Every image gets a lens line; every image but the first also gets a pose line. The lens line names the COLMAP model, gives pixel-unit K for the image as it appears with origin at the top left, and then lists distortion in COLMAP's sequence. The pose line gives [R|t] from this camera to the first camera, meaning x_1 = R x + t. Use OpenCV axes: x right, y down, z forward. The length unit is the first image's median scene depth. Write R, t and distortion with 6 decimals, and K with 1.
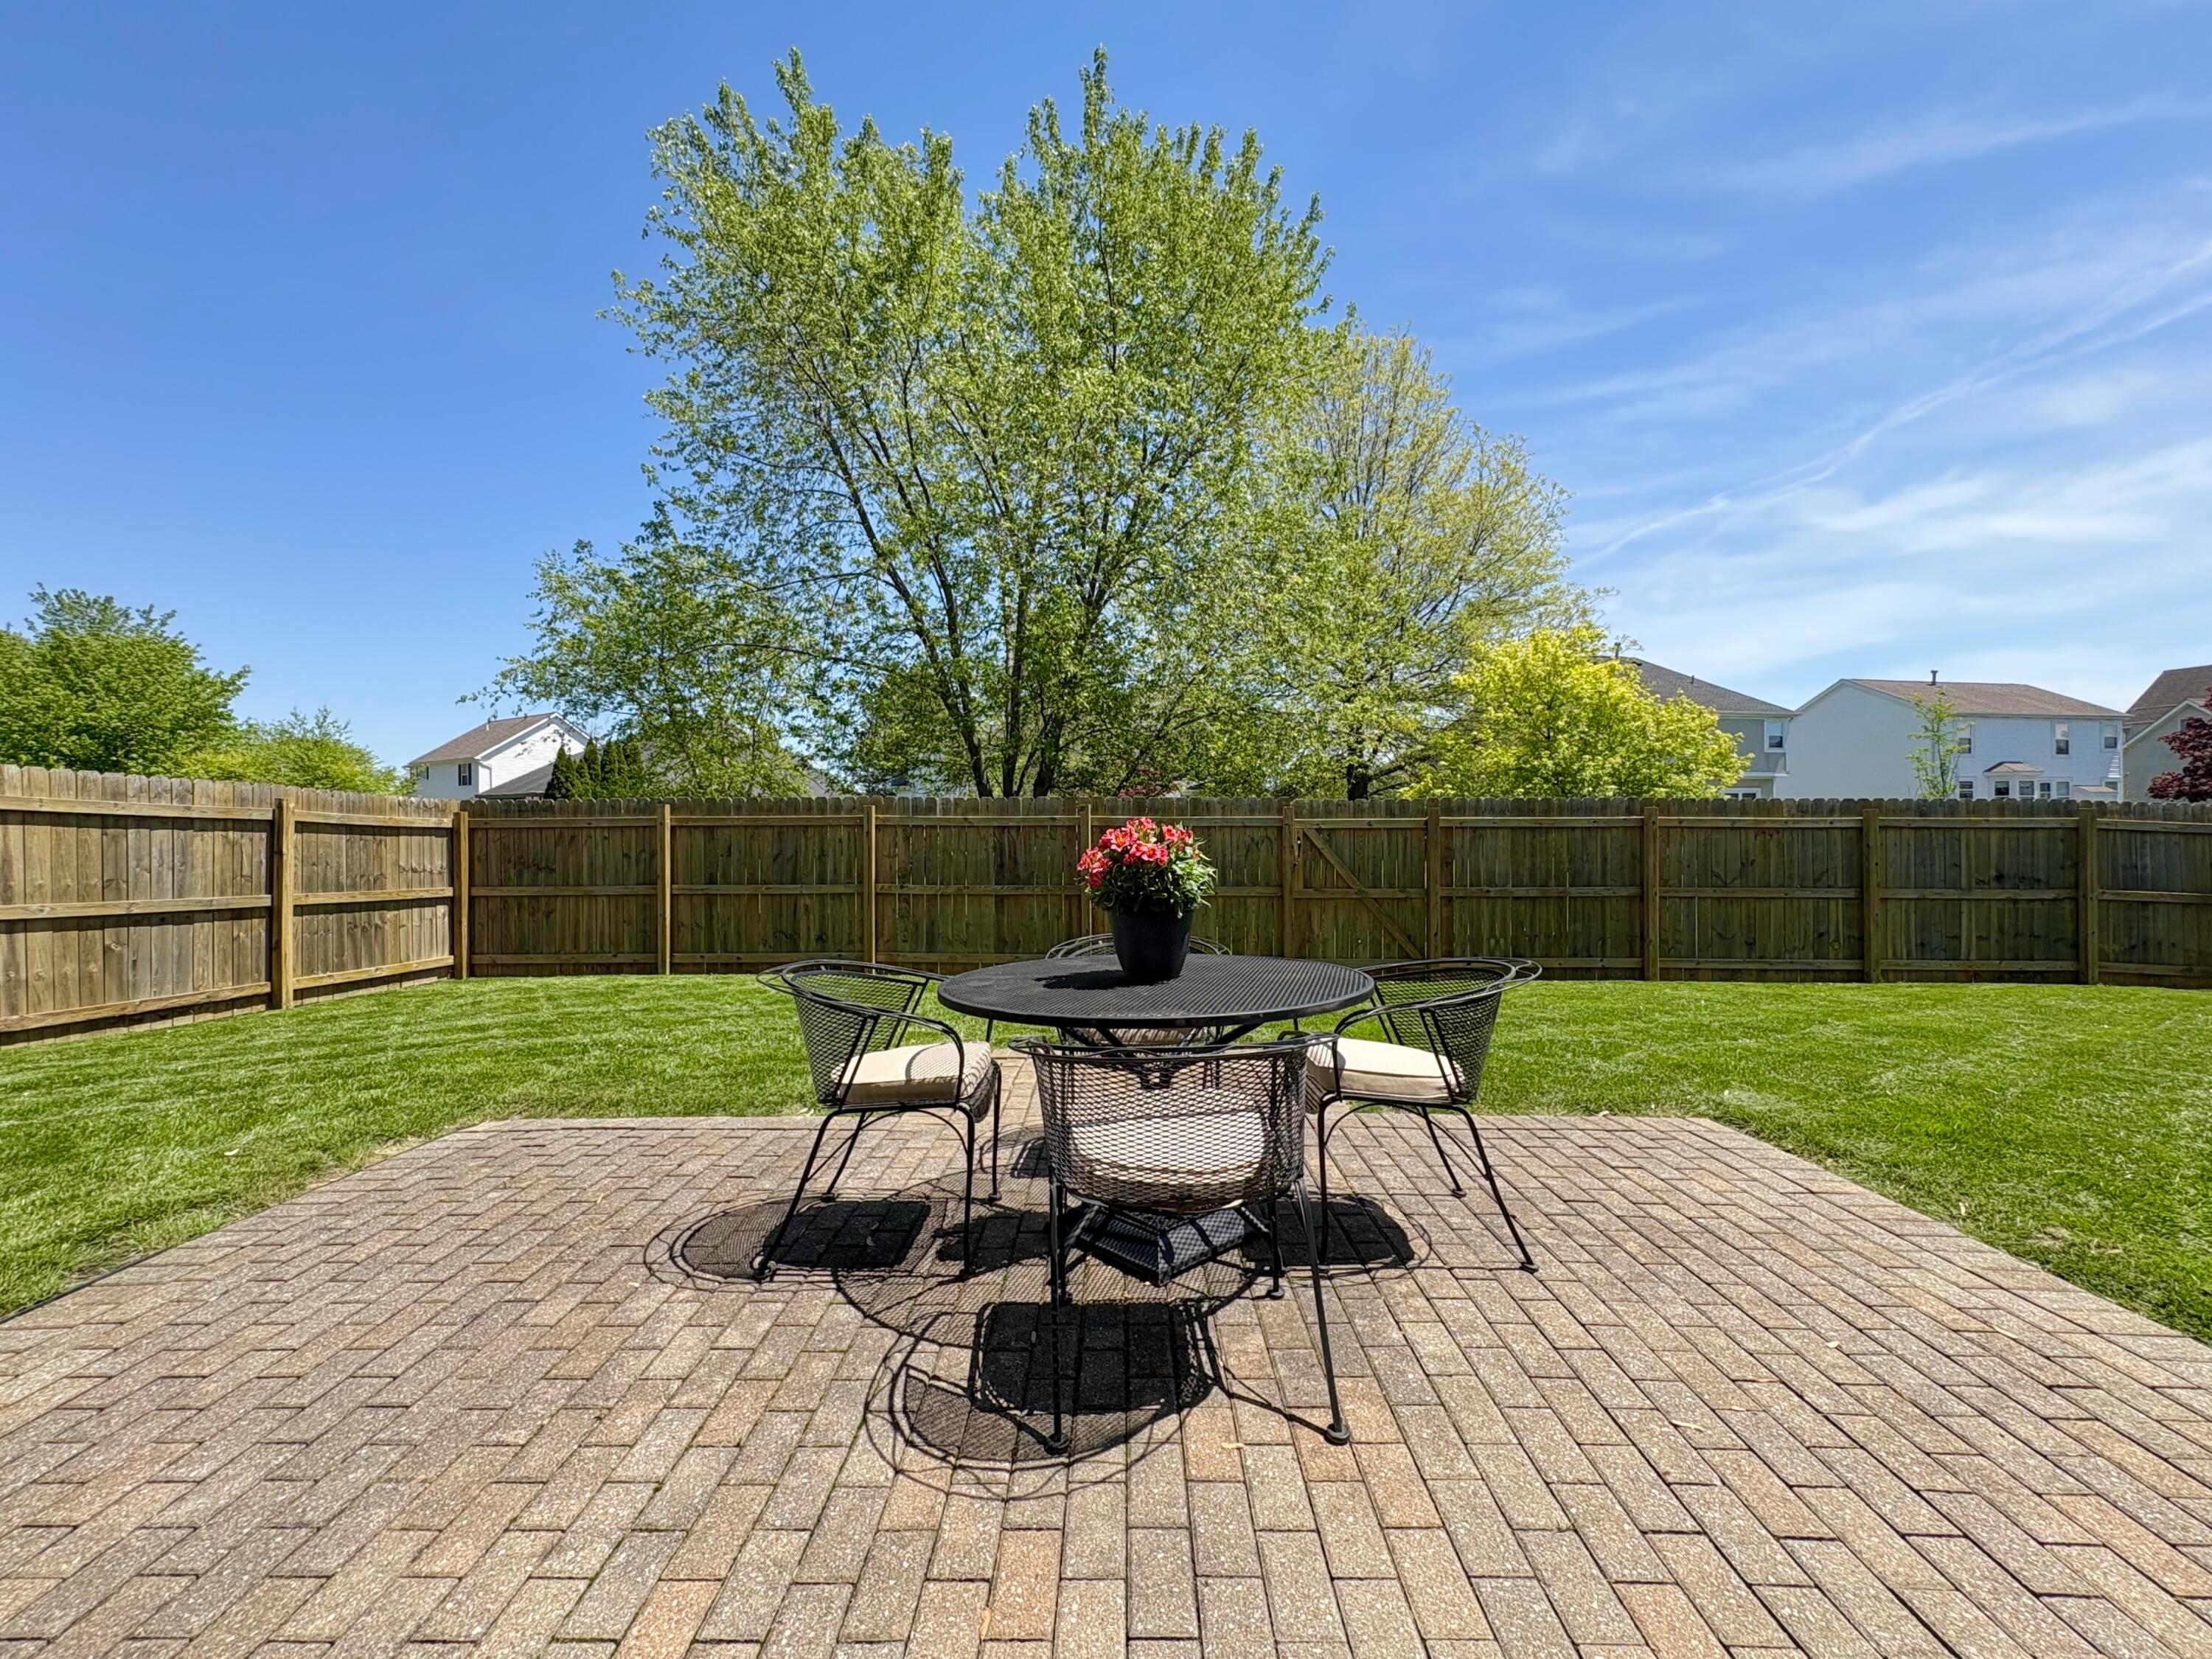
lens RADIAL K [[895.6, 0, 1109.0], [0, 895.6, 828.0], [0, 0, 1]] dist [-0.001436, -0.000055]
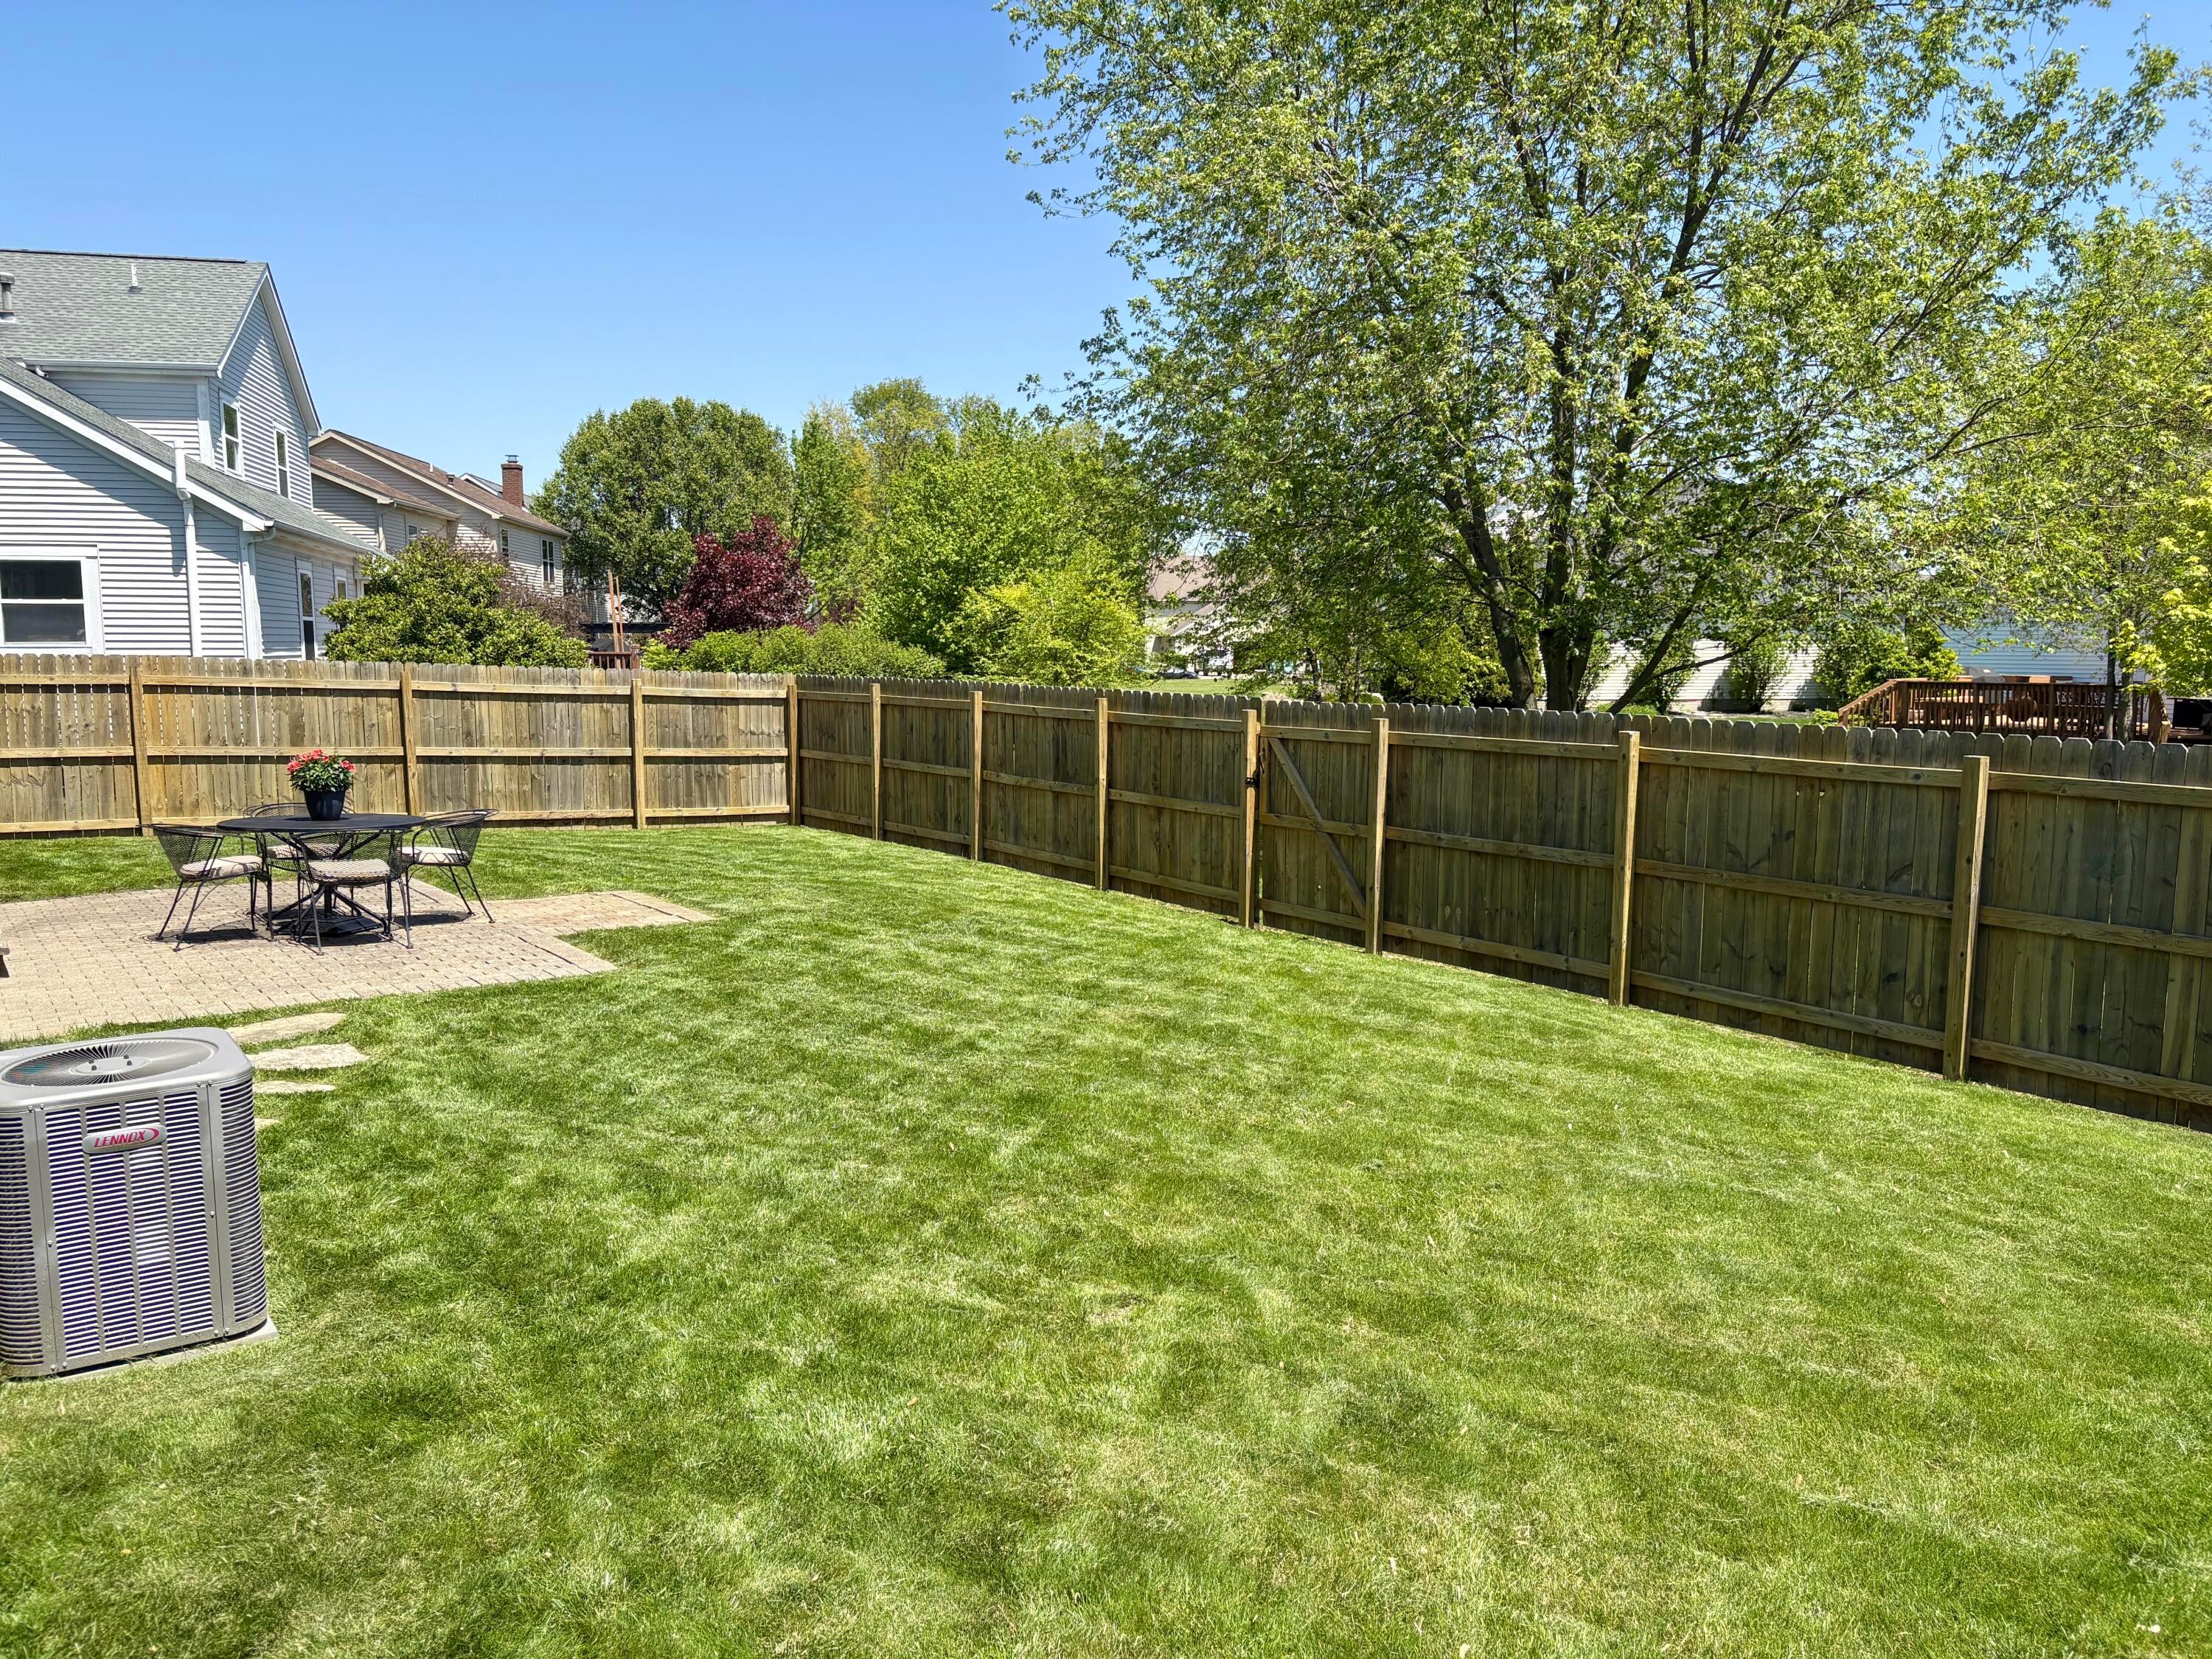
lens RADIAL K [[1652.3, 0, 1109.4], [0, 1652.3, 832.0], [0, 0, 1]] dist [0.060187, 0.000732]
pose [[0.613350, 0.097471, -0.783774, 1.445041], [-0.007211, 0.993005, 0.117848, -0.098003], [0.789778, -0.066630, 0.609763, -0.010151]]
